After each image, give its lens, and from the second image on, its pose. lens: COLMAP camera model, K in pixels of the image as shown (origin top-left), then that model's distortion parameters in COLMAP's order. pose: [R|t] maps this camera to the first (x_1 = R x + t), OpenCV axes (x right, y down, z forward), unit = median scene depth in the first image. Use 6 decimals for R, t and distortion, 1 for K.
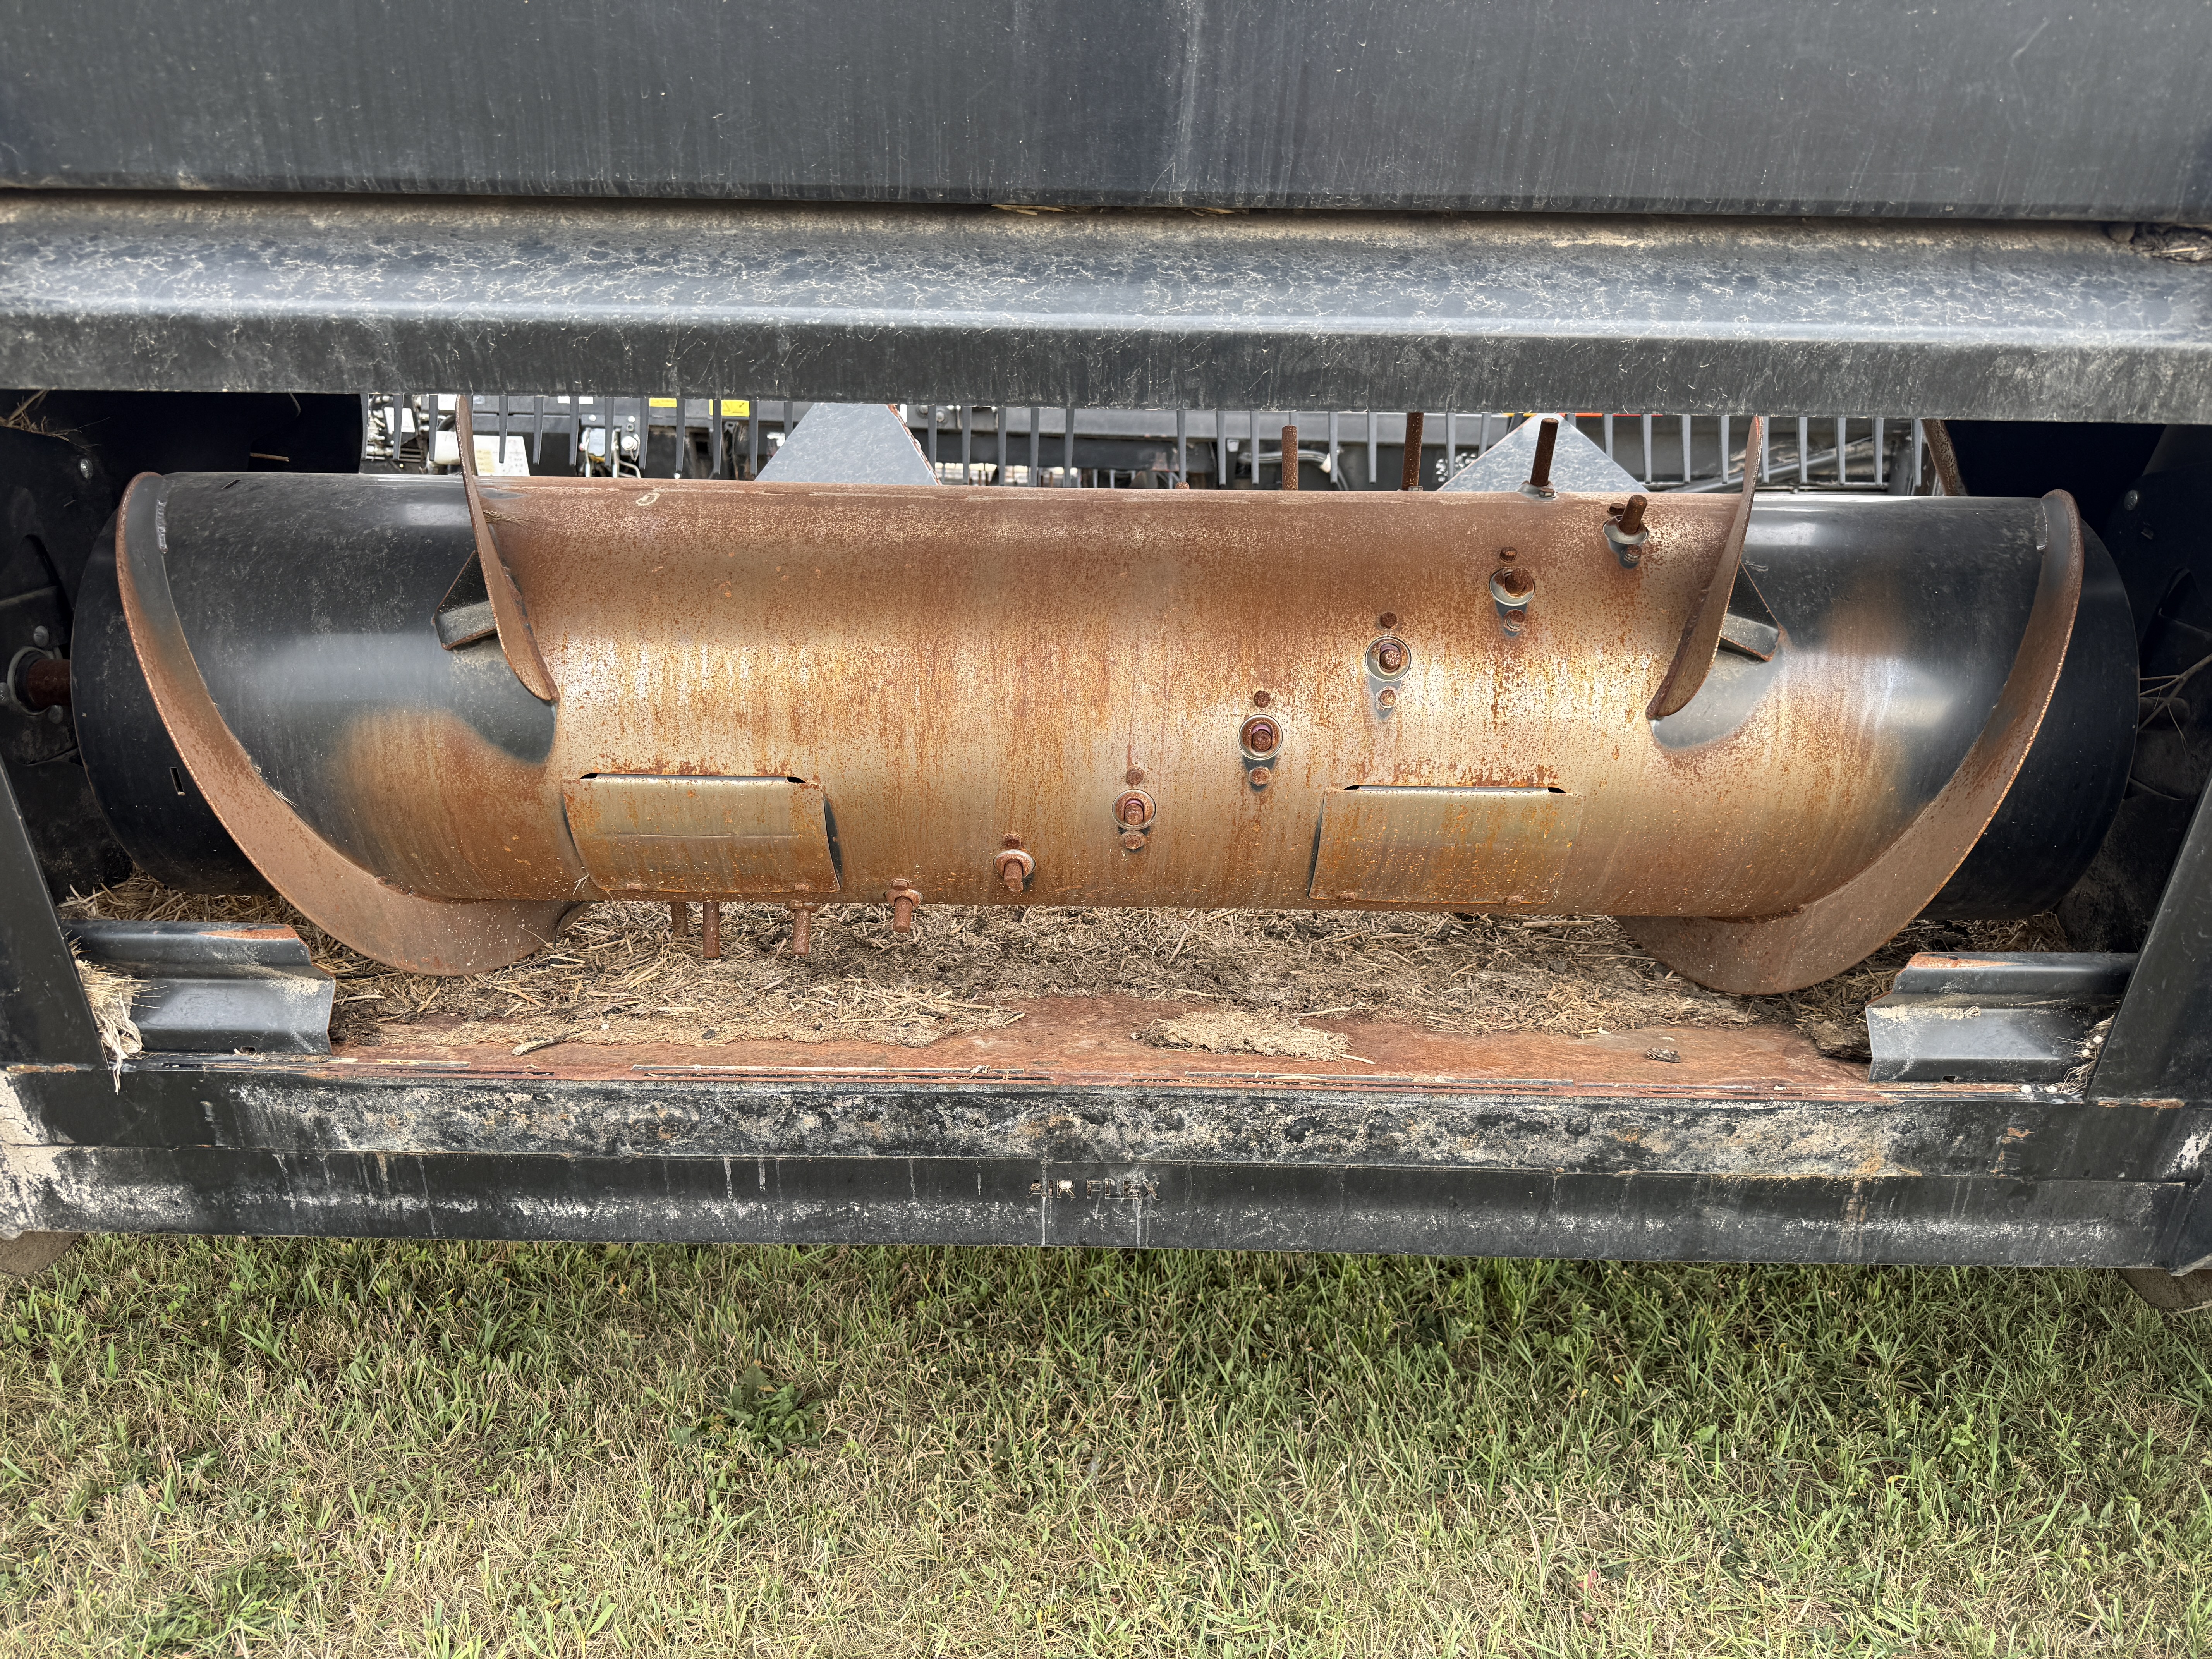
lens RADIAL K [[1578.2, 0, 1104.4], [0, 1578.2, 823.3], [0, 0, 1]] dist [0.049497, -0.062343]
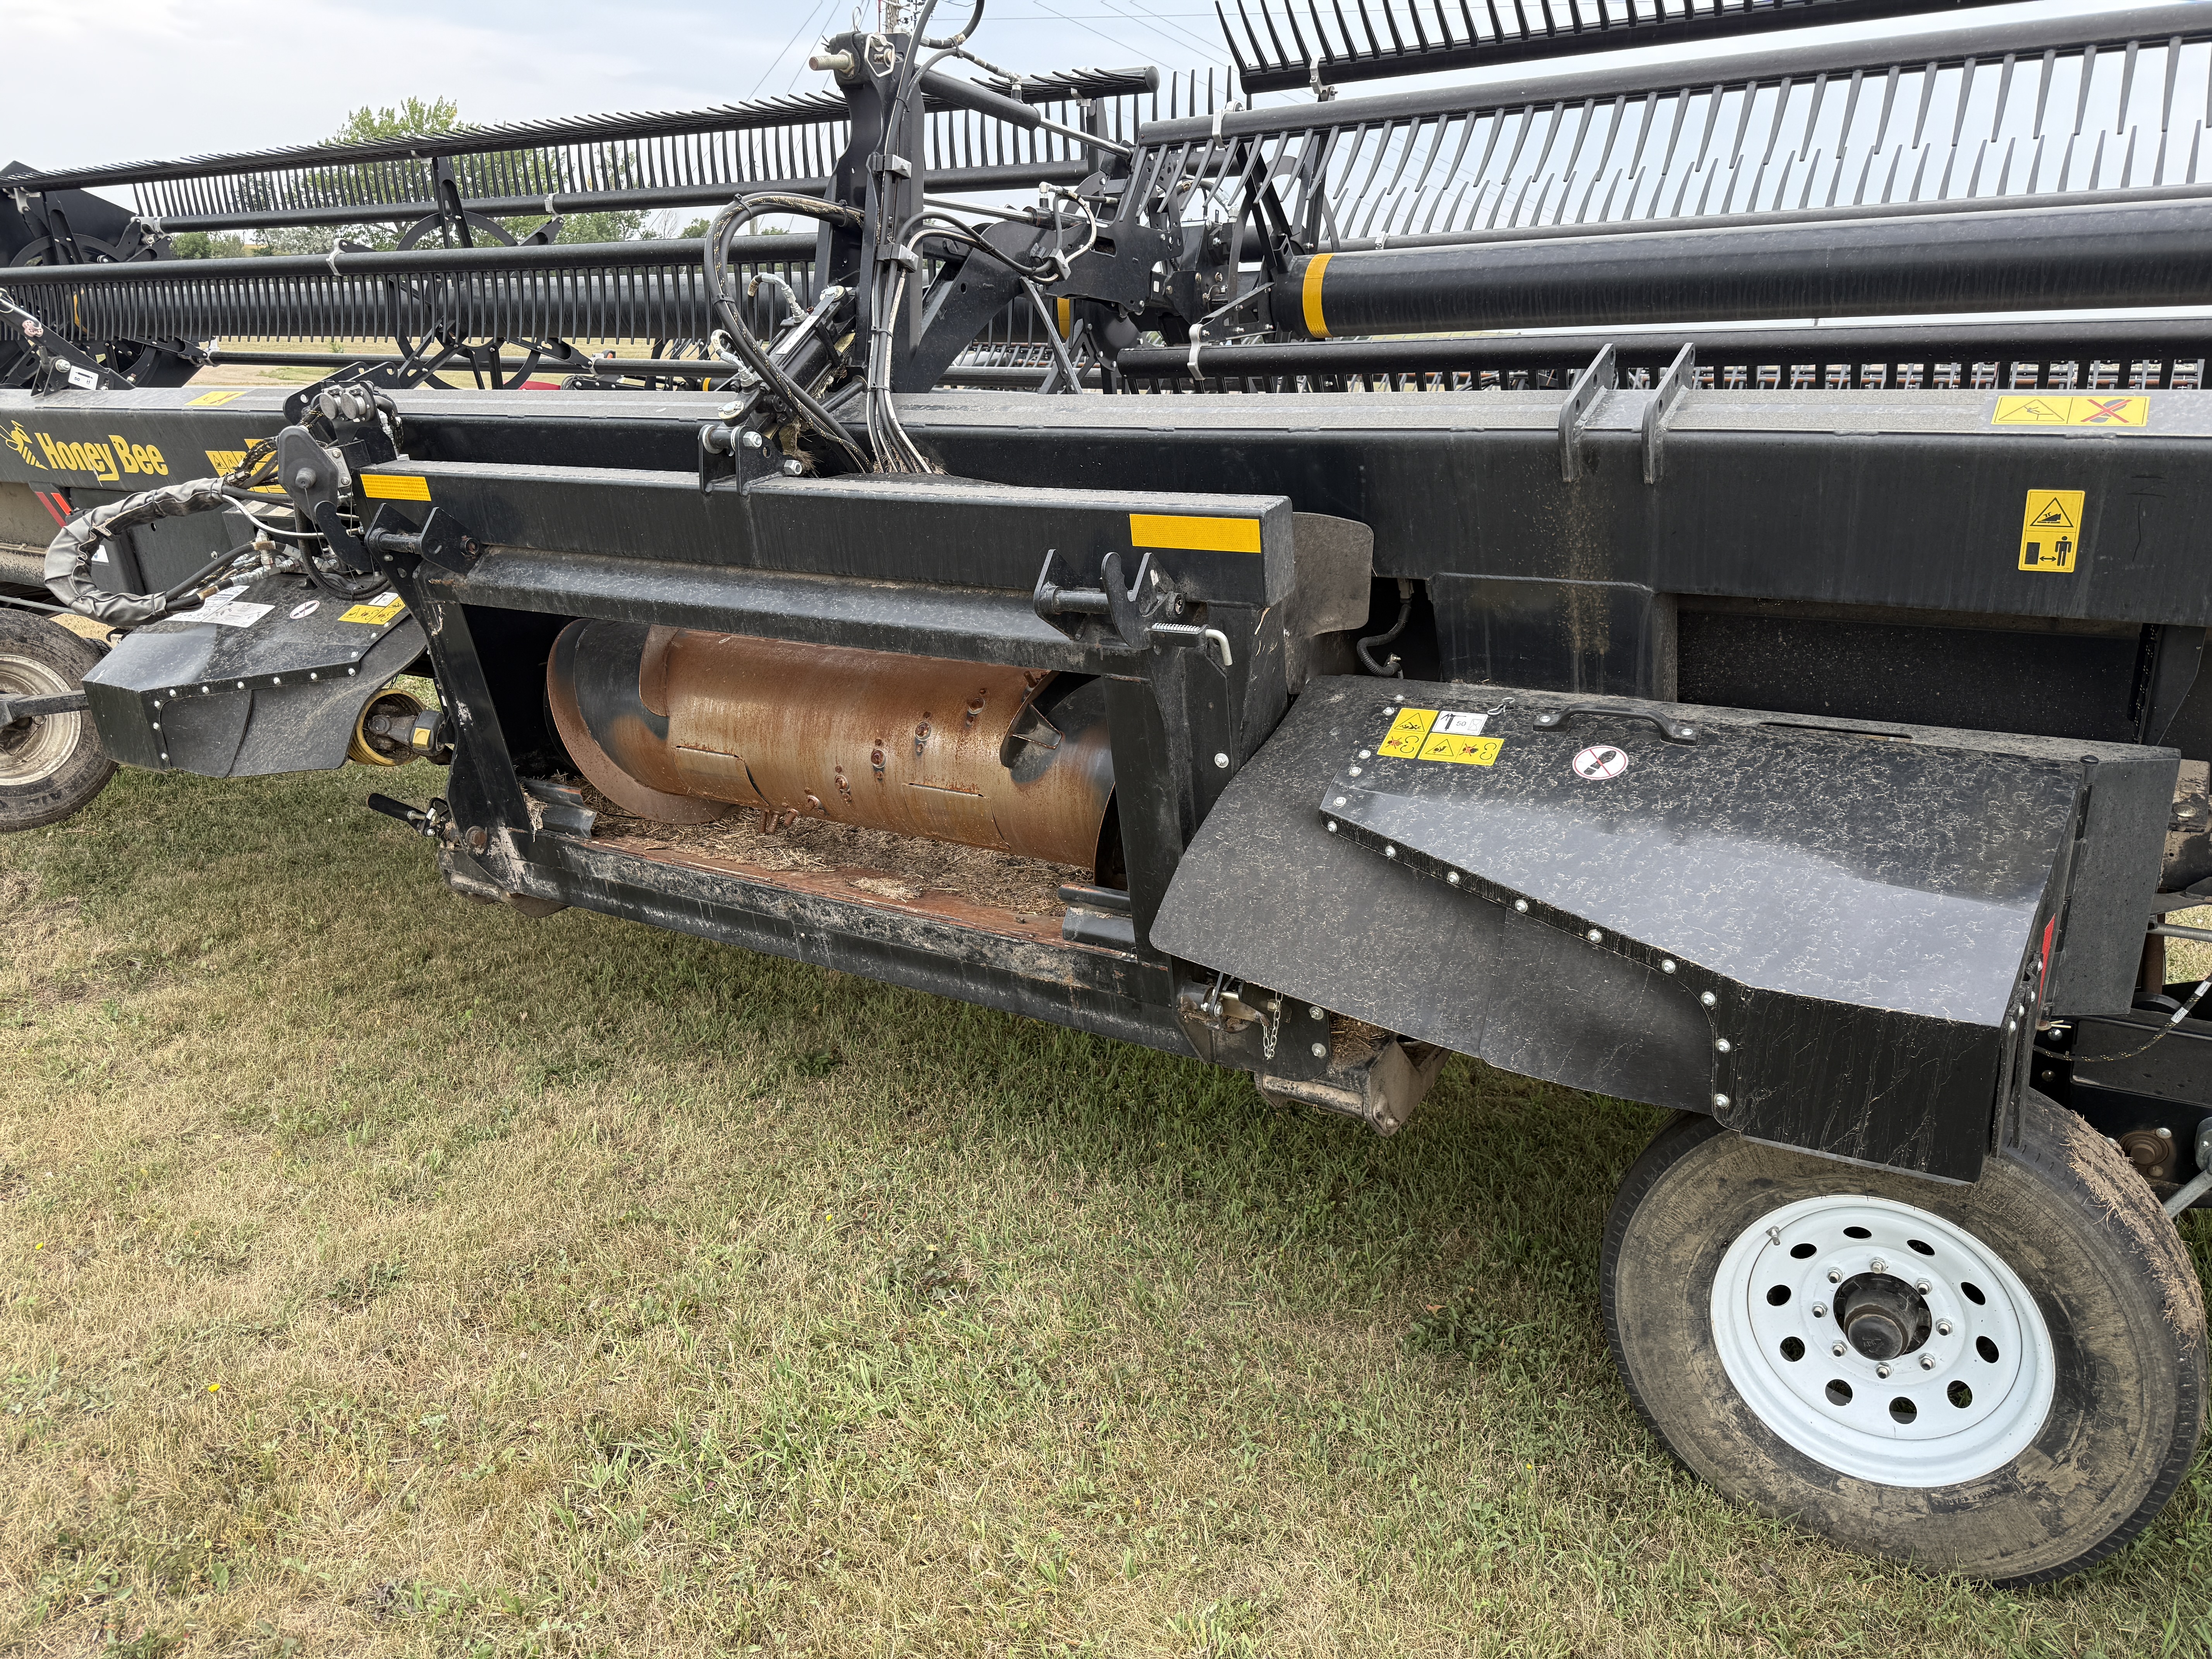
lens RADIAL K [[1578.2, 0, 1104.1], [0, 1578.2, 827.0], [0, 0, 1]] dist [0.049497, -0.062343]
pose [[0.855450, 0.125806, -0.502372, 1.601074], [-0.128592, 0.991266, 0.029268, -0.065864], [0.501667, 0.039563, 0.864156, -0.885671]]
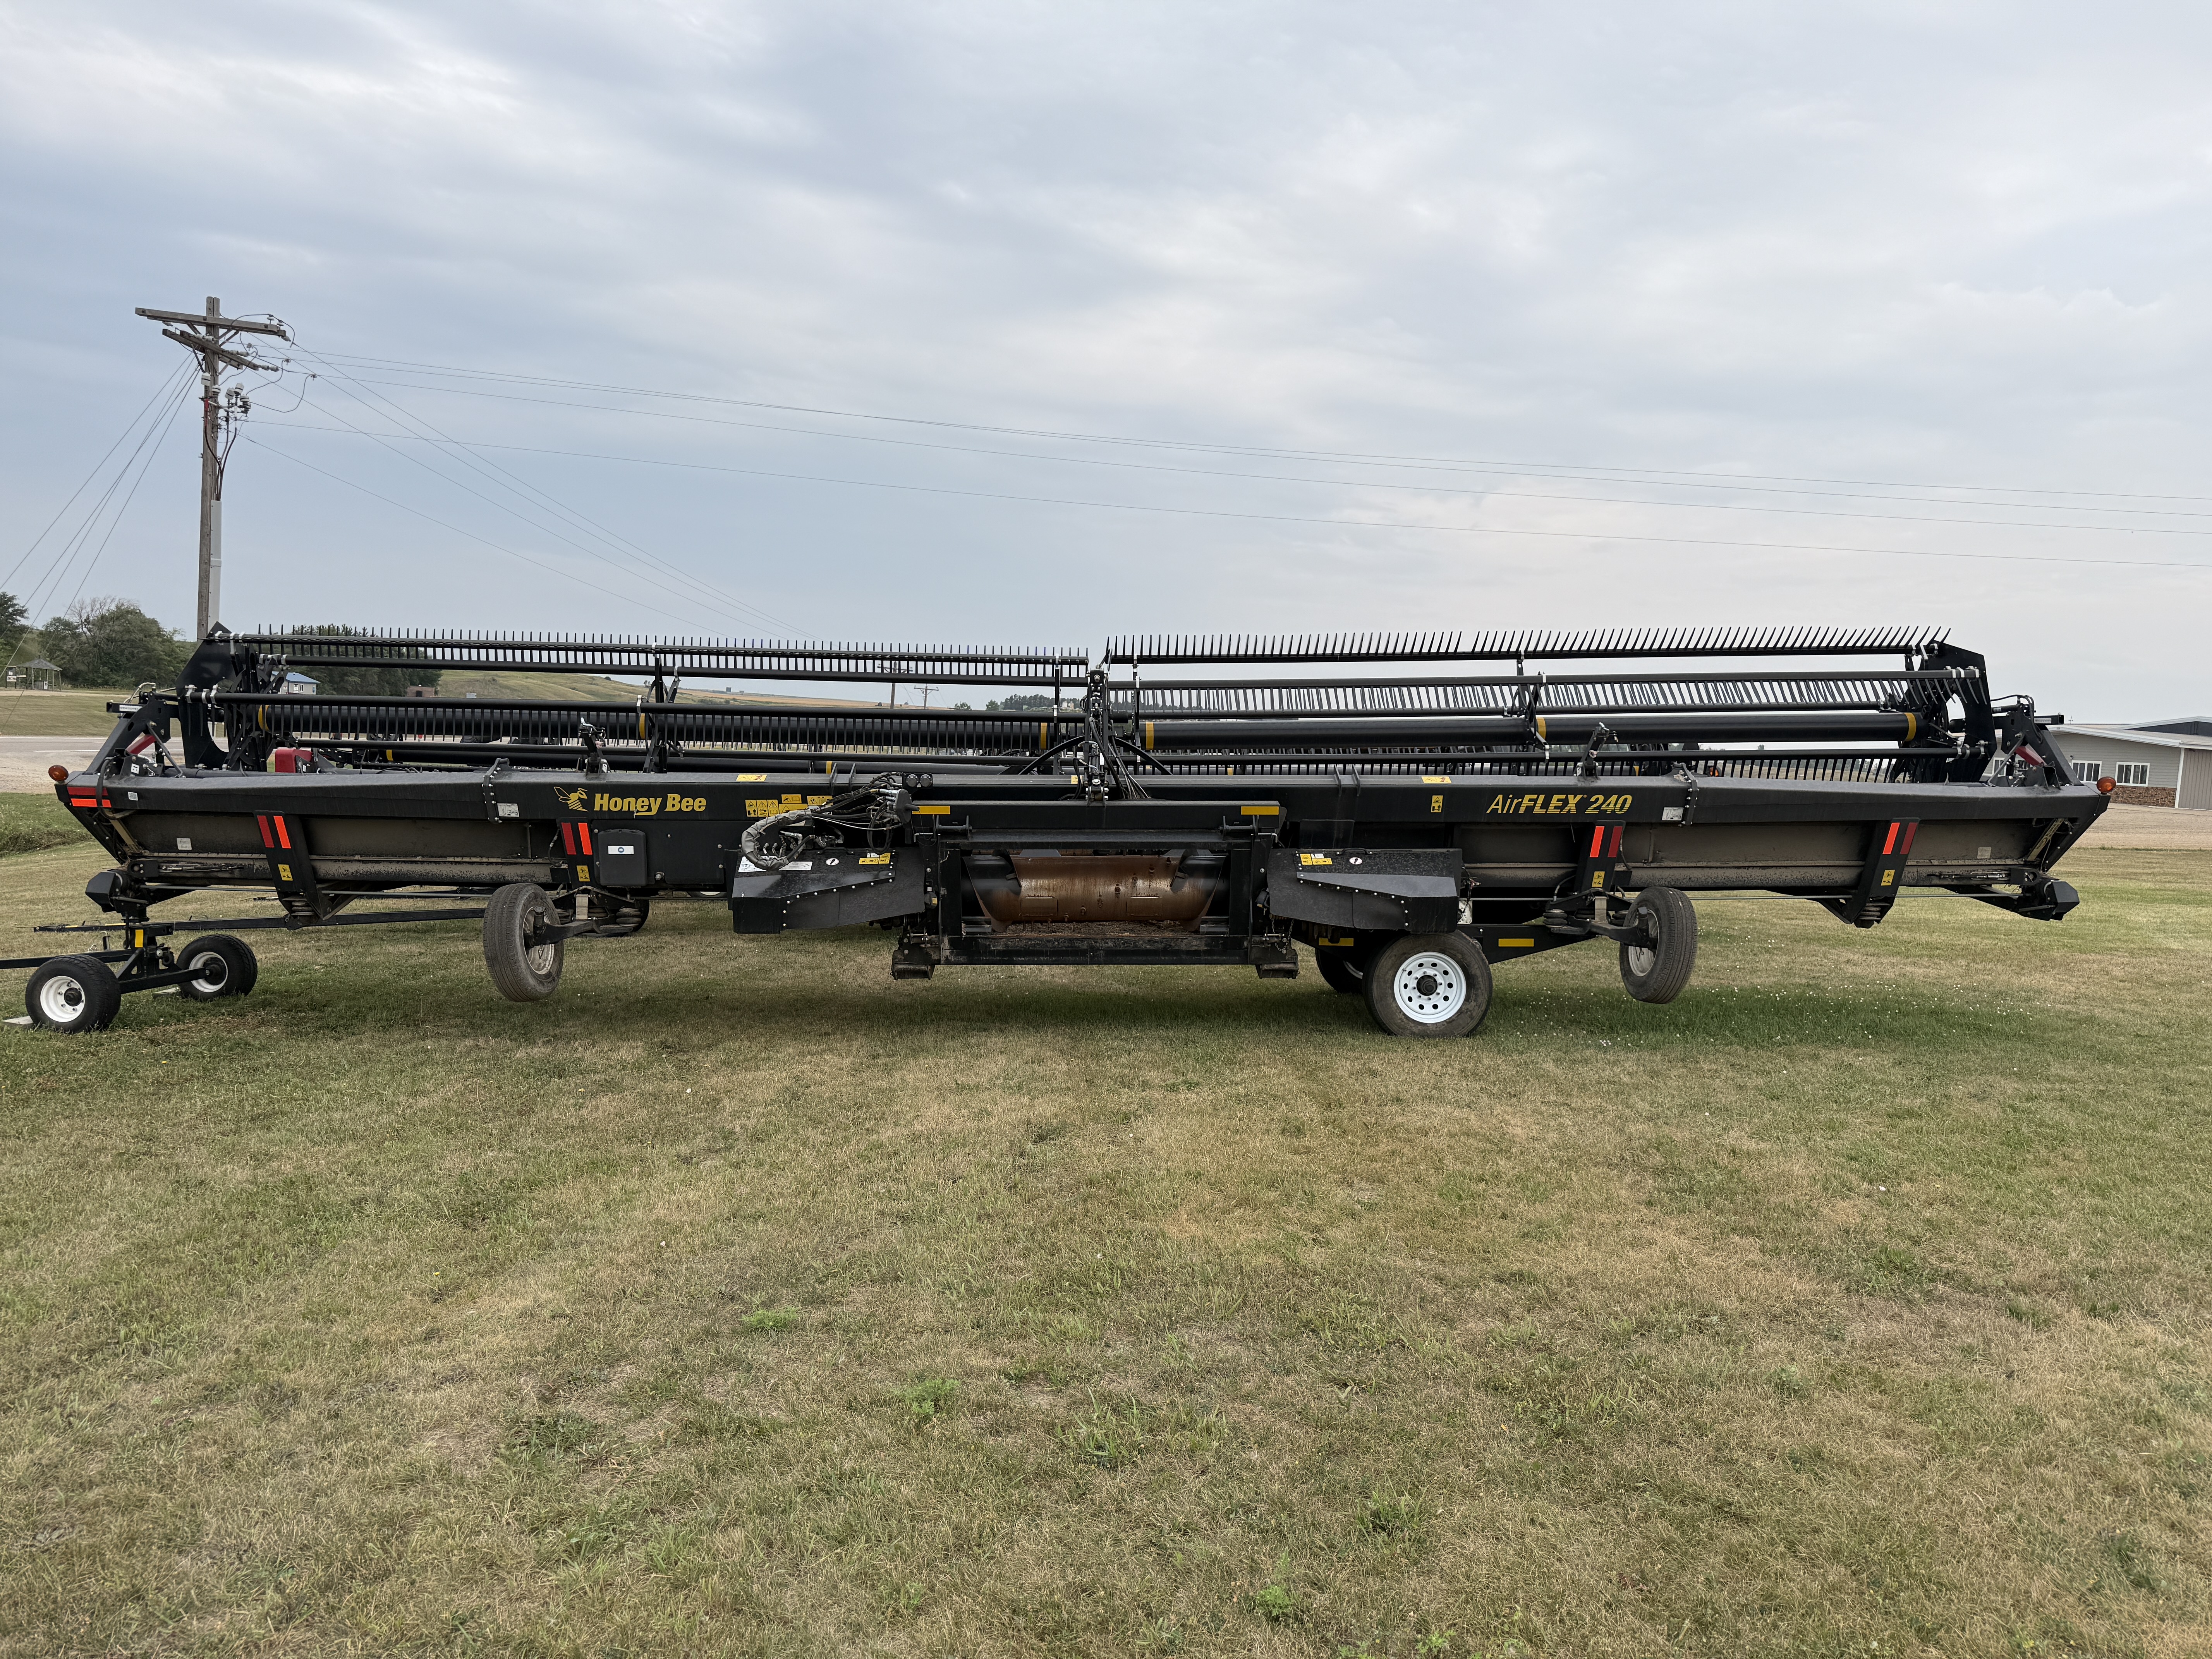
lens RADIAL K [[1578.2, 0, 1119.6], [0, 1578.2, 823.7], [0, 0, 1]] dist [0.049497, -0.062343]
pose [[0.999372, -0.012403, 0.033198, -0.130962], [0.019118, 0.977437, -0.210362, 1.180461], [-0.029840, 0.210865, 0.977060, -6.197562]]
